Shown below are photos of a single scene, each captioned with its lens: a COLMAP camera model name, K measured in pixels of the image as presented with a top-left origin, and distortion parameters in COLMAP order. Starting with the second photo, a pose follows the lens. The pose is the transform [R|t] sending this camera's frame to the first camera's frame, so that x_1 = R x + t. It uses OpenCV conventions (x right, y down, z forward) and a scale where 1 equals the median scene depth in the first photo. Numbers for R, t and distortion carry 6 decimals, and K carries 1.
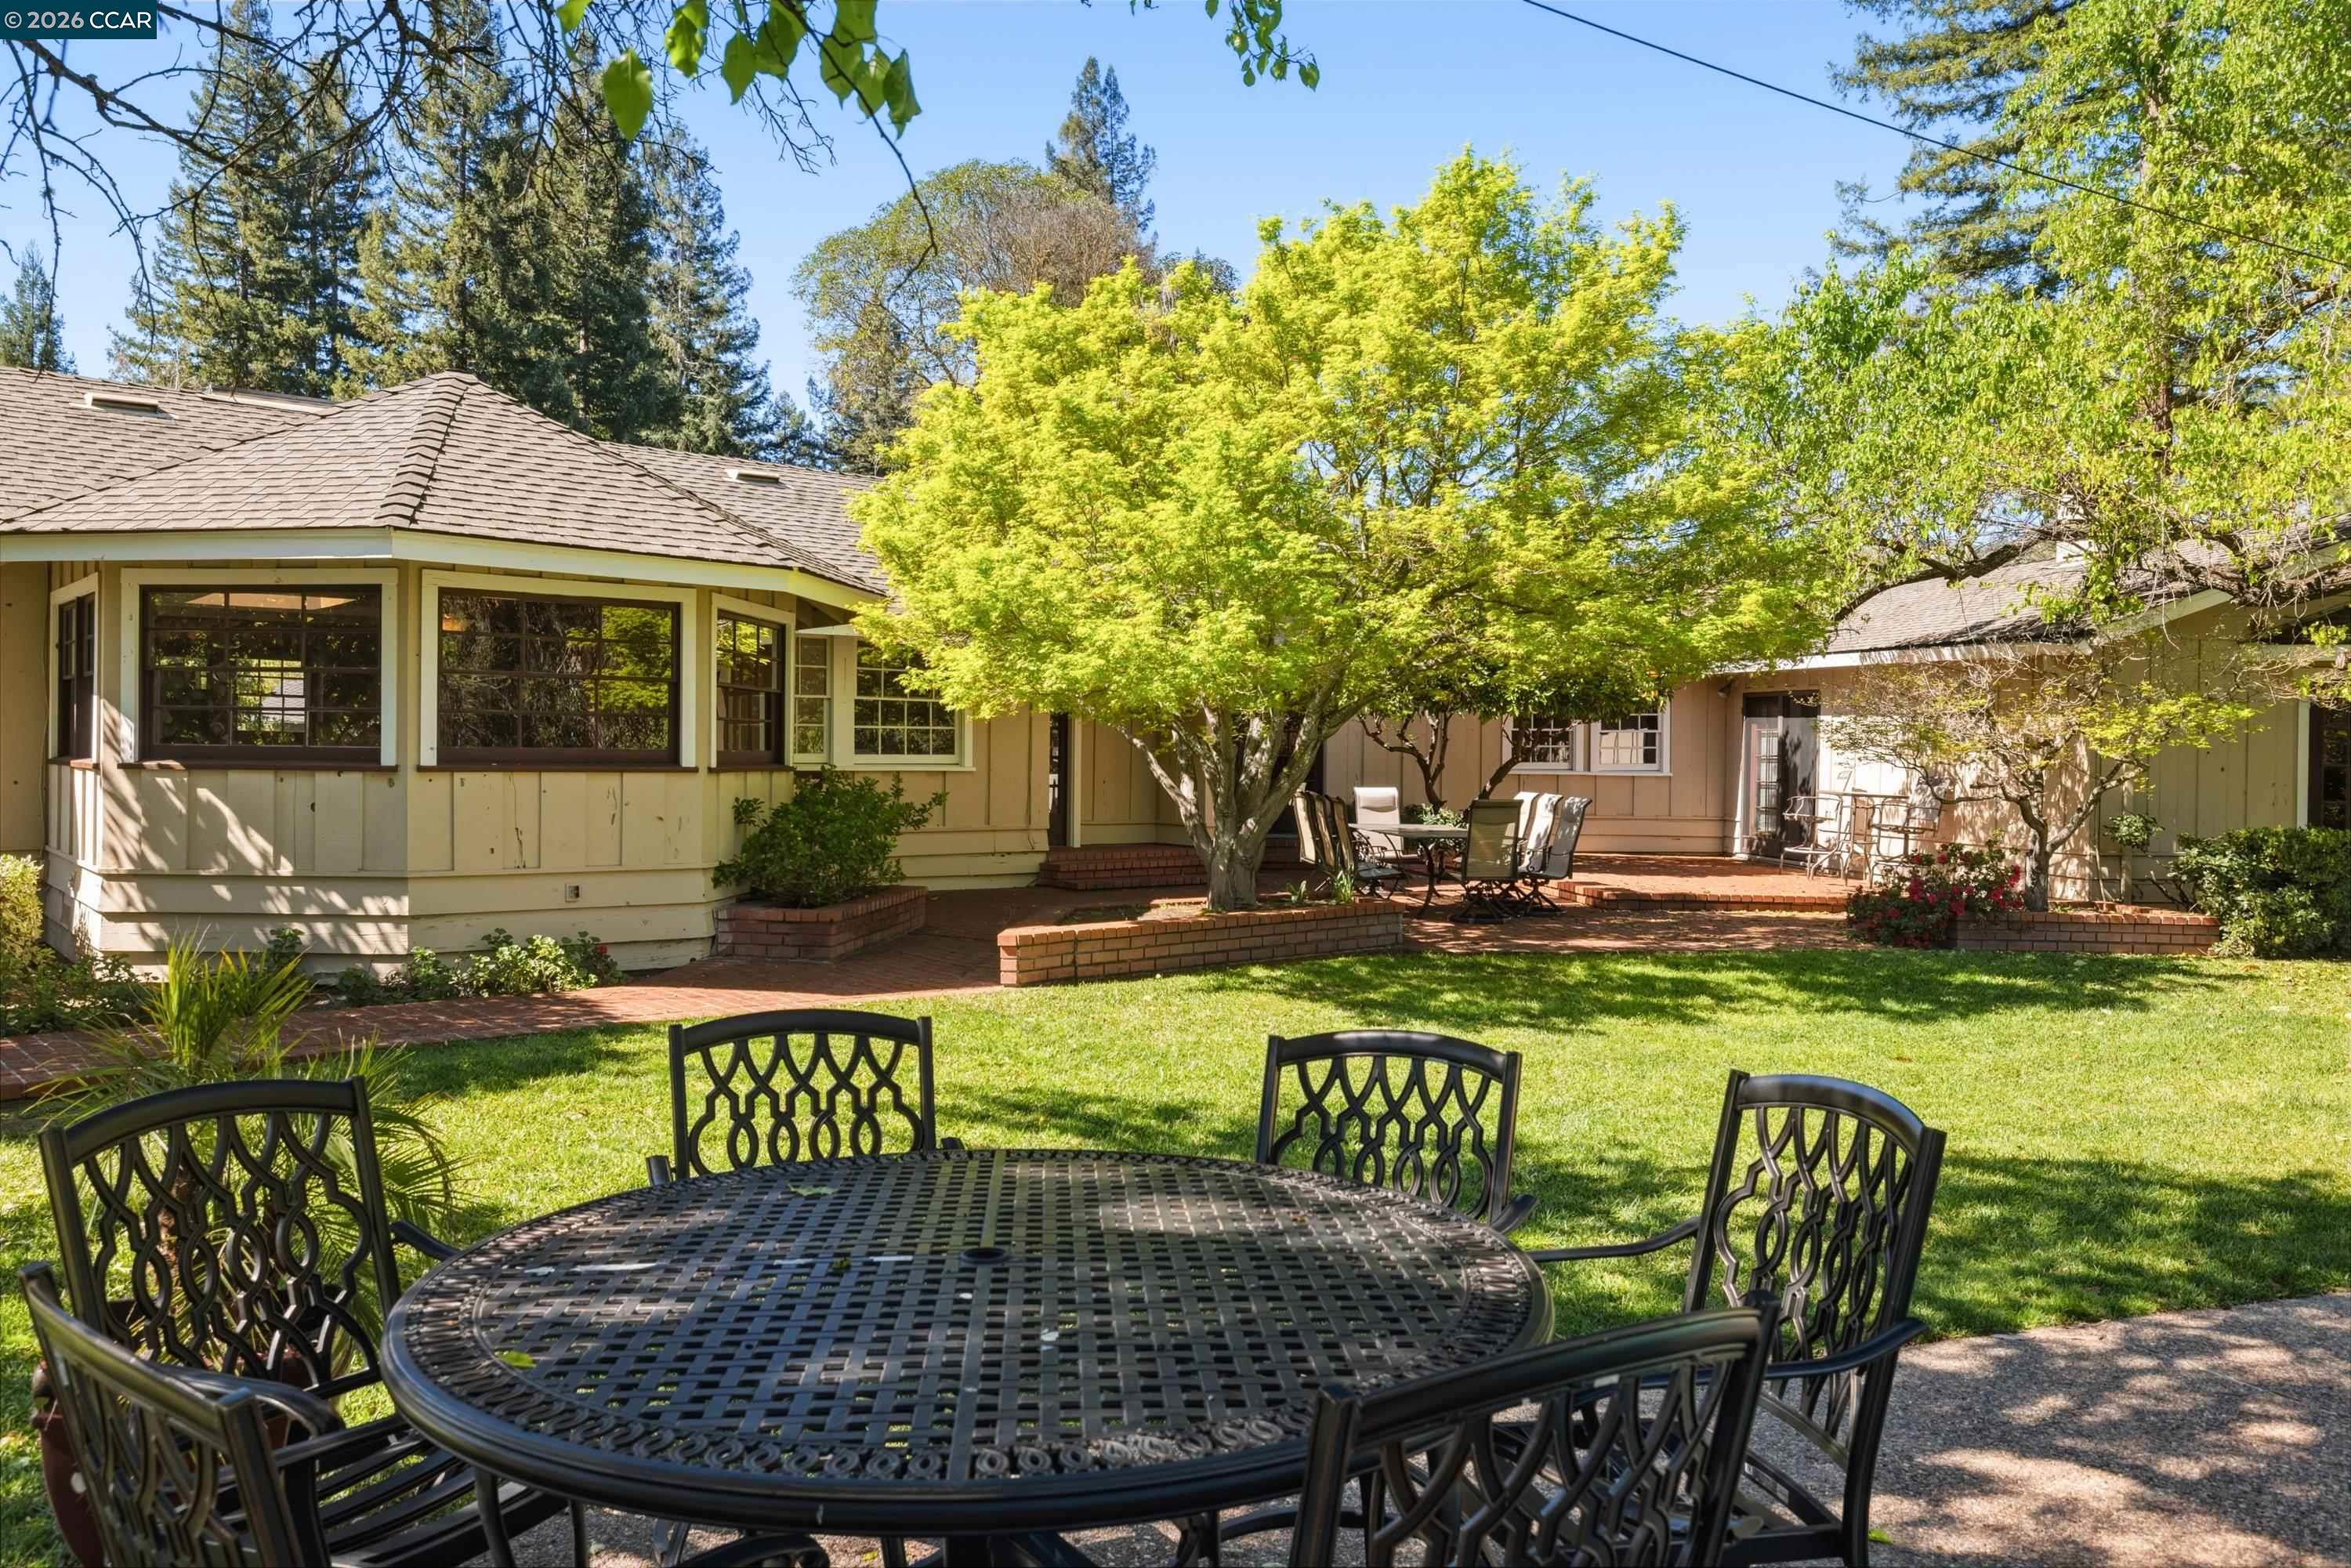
lens RADIAL K [[1743.2, 0, 1172.1], [0, 1743.2, 778.3], [0, 0, 1]] dist [0.013180, 0.002032]
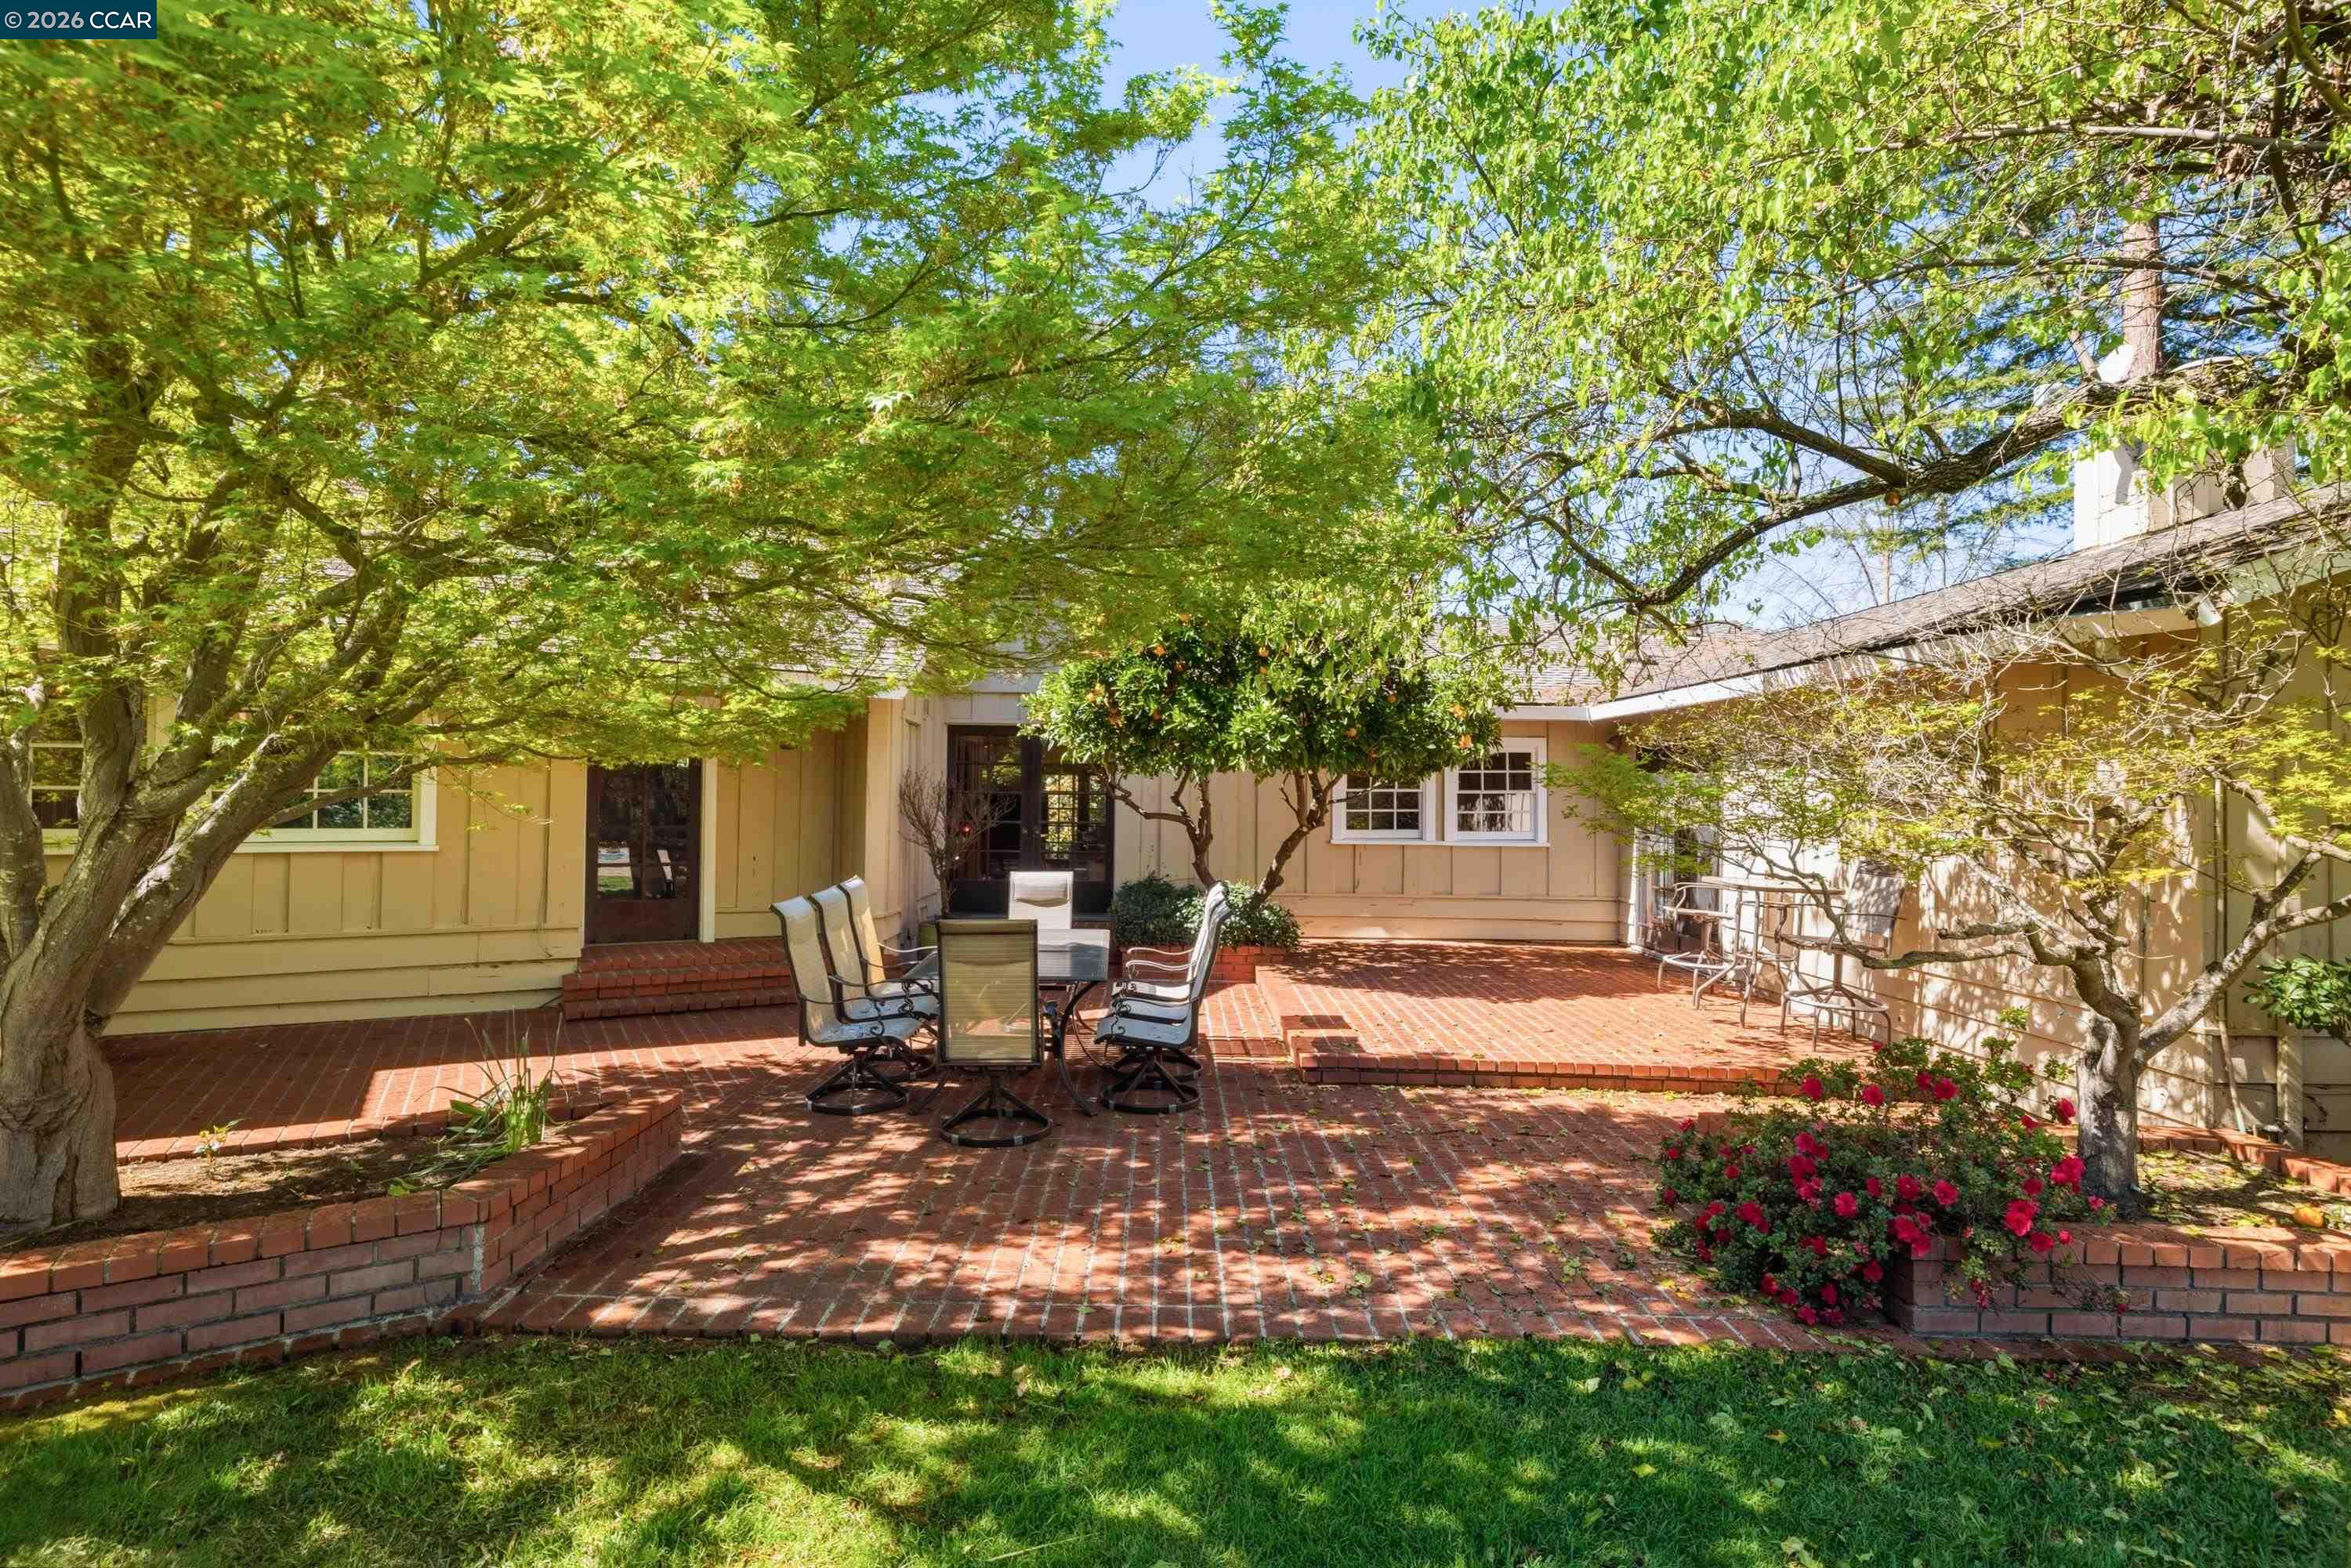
lens RADIAL K [[1120.3, 0, 1183.9], [0, 1120.3, 787.0], [0, 0, 1]] dist [0.000234, 0.001293]
pose [[0.985094, -0.004385, -0.171963, 0.254913], [-0.001080, 0.999498, -0.031675, -0.015304], [0.172015, 0.031389, 0.984594, 0.553154]]
